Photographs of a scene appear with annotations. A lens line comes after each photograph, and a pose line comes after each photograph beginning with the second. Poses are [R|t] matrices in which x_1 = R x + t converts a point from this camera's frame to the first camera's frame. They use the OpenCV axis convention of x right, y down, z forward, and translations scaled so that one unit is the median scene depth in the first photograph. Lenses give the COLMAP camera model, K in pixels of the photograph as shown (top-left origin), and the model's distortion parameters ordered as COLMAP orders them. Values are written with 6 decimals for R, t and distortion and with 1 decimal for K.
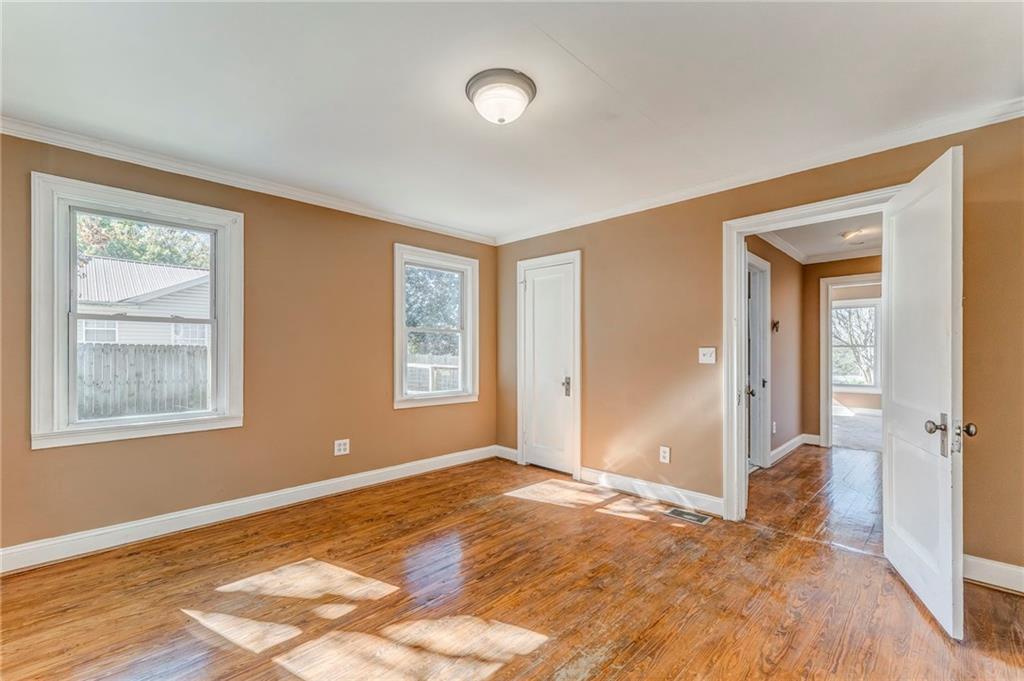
lens RADIAL K [[444.1, 0, 502.3], [0, 444.1, 335.2], [0, 0, 1]] dist [0.003545, 0.000595]
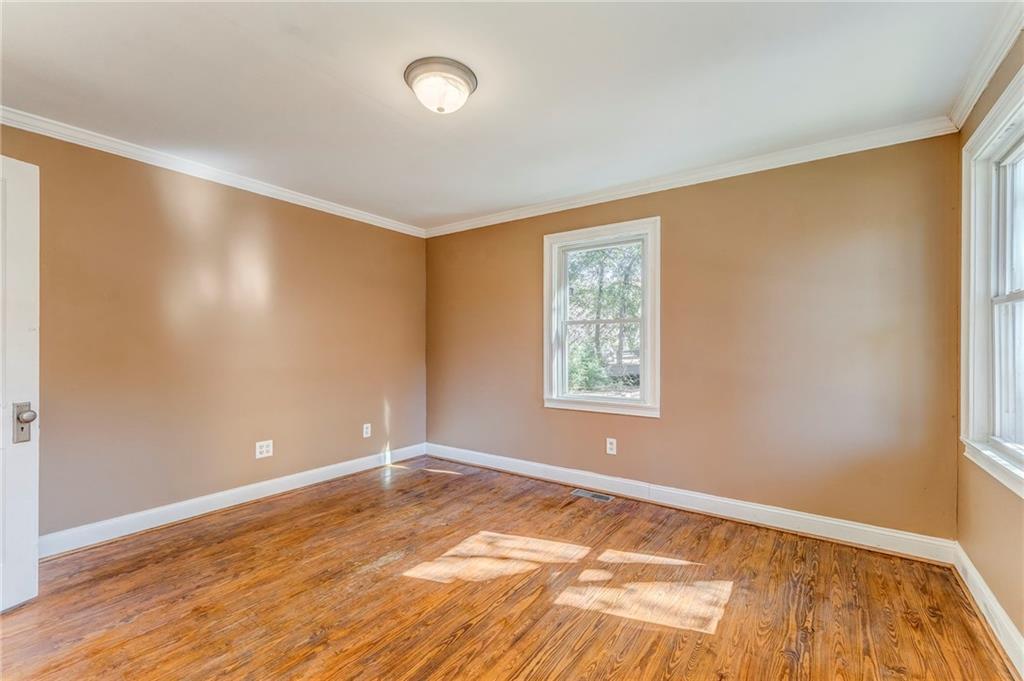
lens RADIAL K [[434.3, 0, 514.2], [0, 434.3, 339.2], [0, 0, 1]] dist [0.002426, 0.000286]
pose [[-0.983130, -0.001374, -0.182904, 0.011095], [0.005826, 0.999229, -0.038821, 0.047314], [0.182816, -0.039232, -0.982364, 1.519880]]
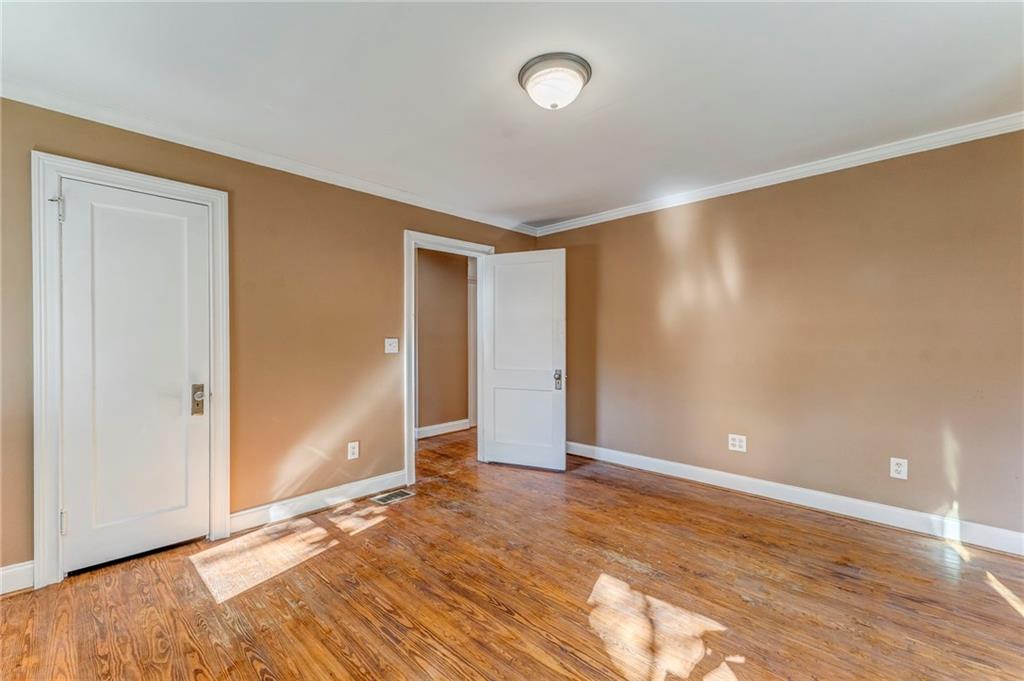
lens RADIAL K [[434.3, 0, 514.2], [0, 434.3, 339.2], [0, 0, 1]] dist [0.002426, 0.000286]
pose [[-0.036815, 0.001542, 0.999321, -0.725661], [-0.024971, 0.999685, -0.002463, 0.029091], [-0.999010, -0.025045, -0.036764, 0.869679]]
